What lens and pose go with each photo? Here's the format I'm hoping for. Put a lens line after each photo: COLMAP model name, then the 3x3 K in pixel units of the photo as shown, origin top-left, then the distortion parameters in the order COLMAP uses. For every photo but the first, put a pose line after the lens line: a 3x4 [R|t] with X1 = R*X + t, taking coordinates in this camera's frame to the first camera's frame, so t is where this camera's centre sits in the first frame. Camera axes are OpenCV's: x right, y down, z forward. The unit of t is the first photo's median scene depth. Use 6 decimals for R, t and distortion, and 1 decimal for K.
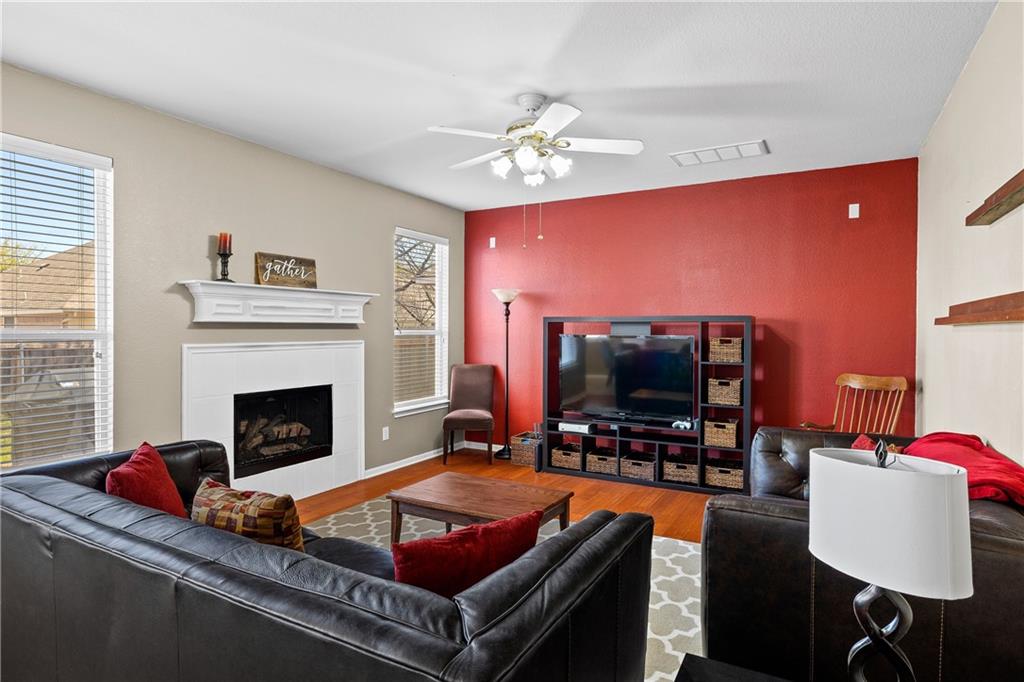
lens RADIAL K [[562.6, 0, 511.4], [0, 562.6, 333.7], [0, 0, 1]] dist [-0.001711, -0.000329]
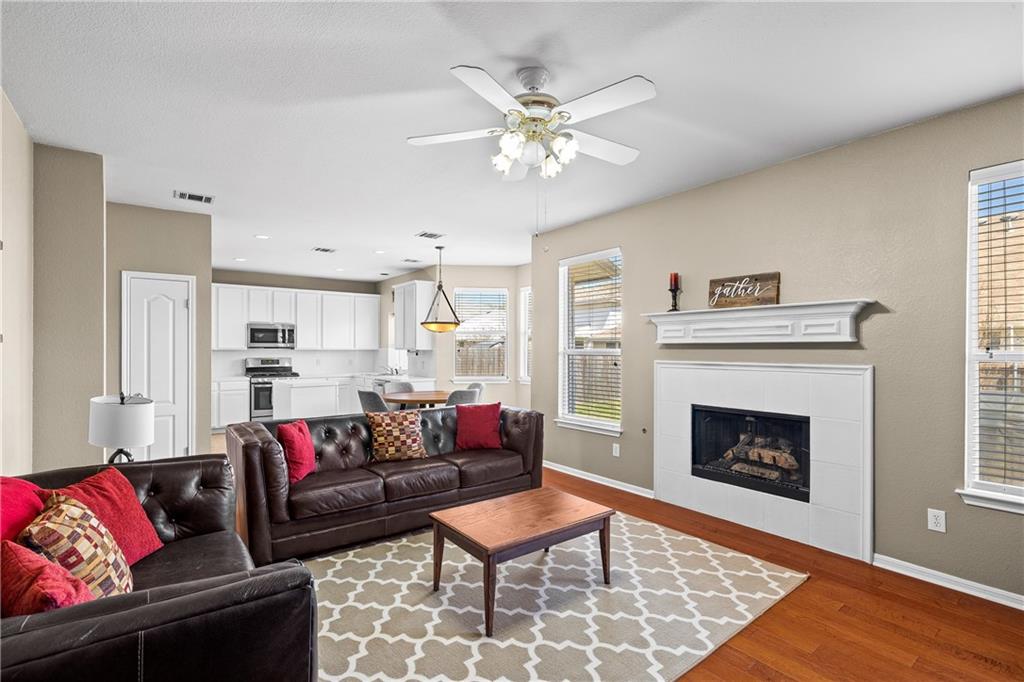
lens RADIAL K [[467.2, 0, 510.7], [0, 467.2, 349.8], [0, 0, 1]] dist [0.000998, 0.000483]
pose [[-0.378628, -0.003684, -0.925542, 0.486485], [-0.013316, 0.999910, 0.001467, -0.003063], [0.925453, 0.012880, -0.378643, 0.869722]]
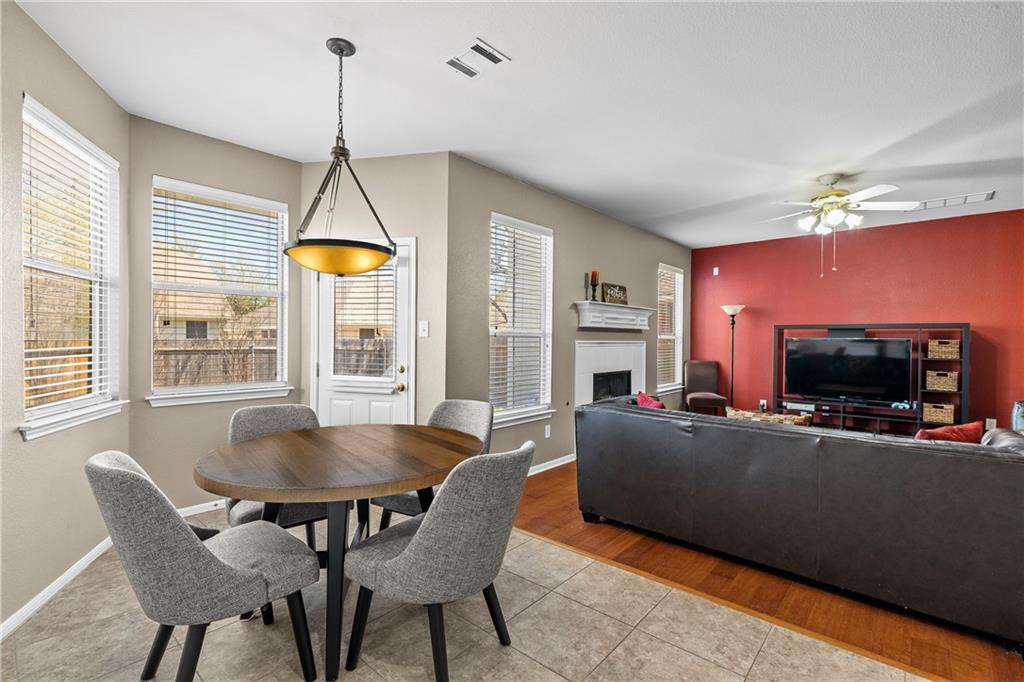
lens RADIAL K [[467.2, 0, 511.7], [0, 467.2, 340.0], [0, 0, 1]] dist [0.000998, 0.000483]
pose [[0.979599, 0.004782, -0.200906, -0.387915], [-0.006589, 0.999944, -0.008326, 0.023047], [0.200855, 0.009480, 0.979575, -0.275756]]
